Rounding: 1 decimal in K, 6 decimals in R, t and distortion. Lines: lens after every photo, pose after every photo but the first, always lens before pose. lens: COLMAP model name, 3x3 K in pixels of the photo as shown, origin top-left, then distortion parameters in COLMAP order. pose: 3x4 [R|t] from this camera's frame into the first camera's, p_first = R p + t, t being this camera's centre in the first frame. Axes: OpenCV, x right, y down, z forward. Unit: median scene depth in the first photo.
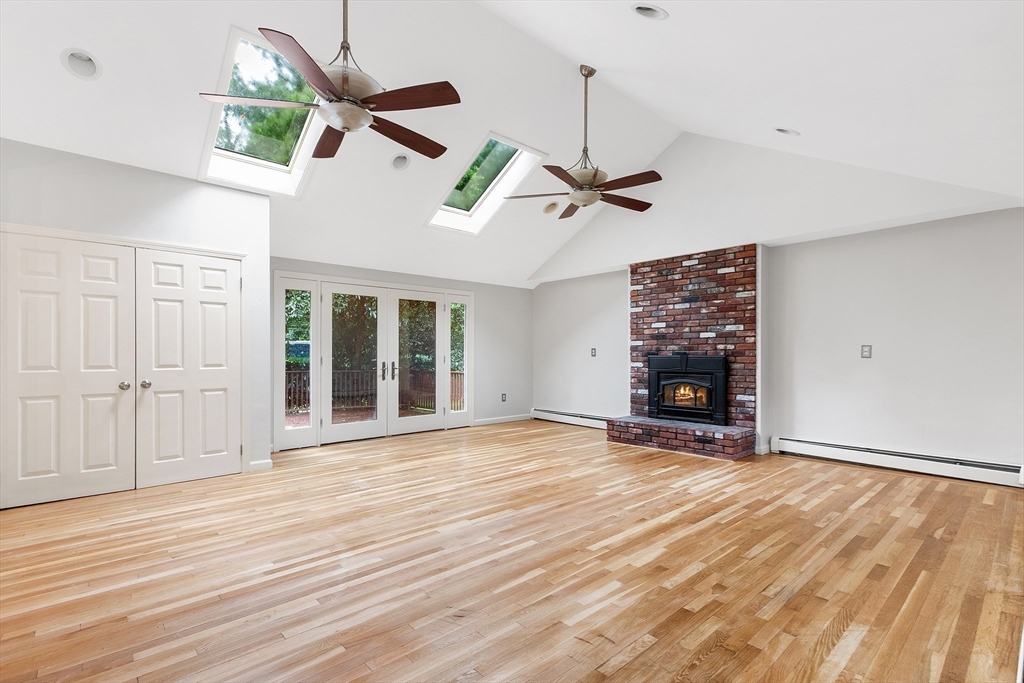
lens RADIAL K [[484.0, 0, 513.3], [0, 484.0, 356.7], [0, 0, 1]] dist [0.002615, 0.000272]
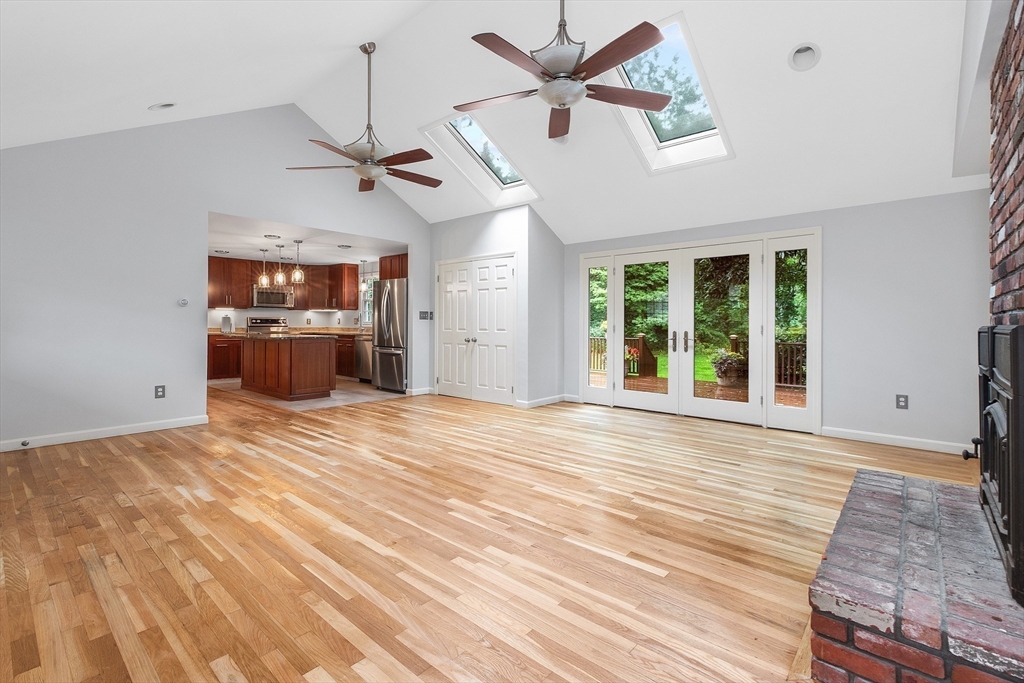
lens RADIAL K [[461.5, 0, 516.3], [0, 461.5, 322.9], [0, 0, 1]] dist [0.002249, 0.000431]
pose [[0.114287, 0.000308, -0.993448, 0.888928], [-0.009171, 0.999958, -0.000745, -0.003284], [0.993405, 0.009197, 0.114285, 0.970827]]
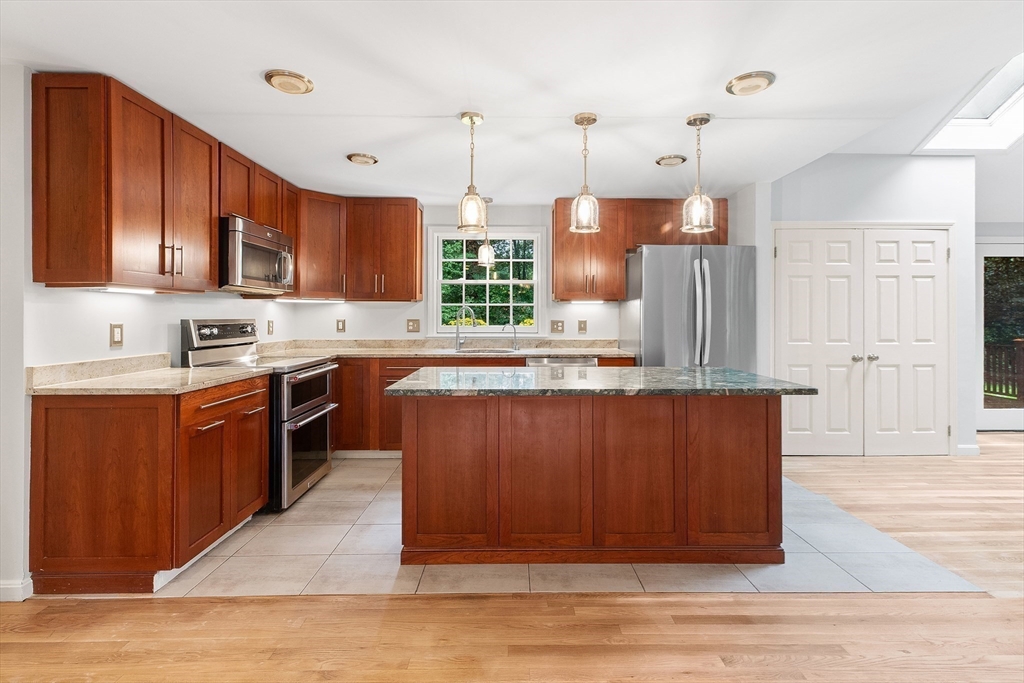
lens RADIAL K [[473.6, 0, 515.0], [0, 473.6, 313.5], [0, 0, 1]] dist [0.003722, 0.000591]
pose [[0.744064, -0.004835, -0.668091, -0.650777], [-0.004322, 0.999918, -0.012050, -0.023443], [0.668095, 0.011854, 0.743982, -0.289461]]
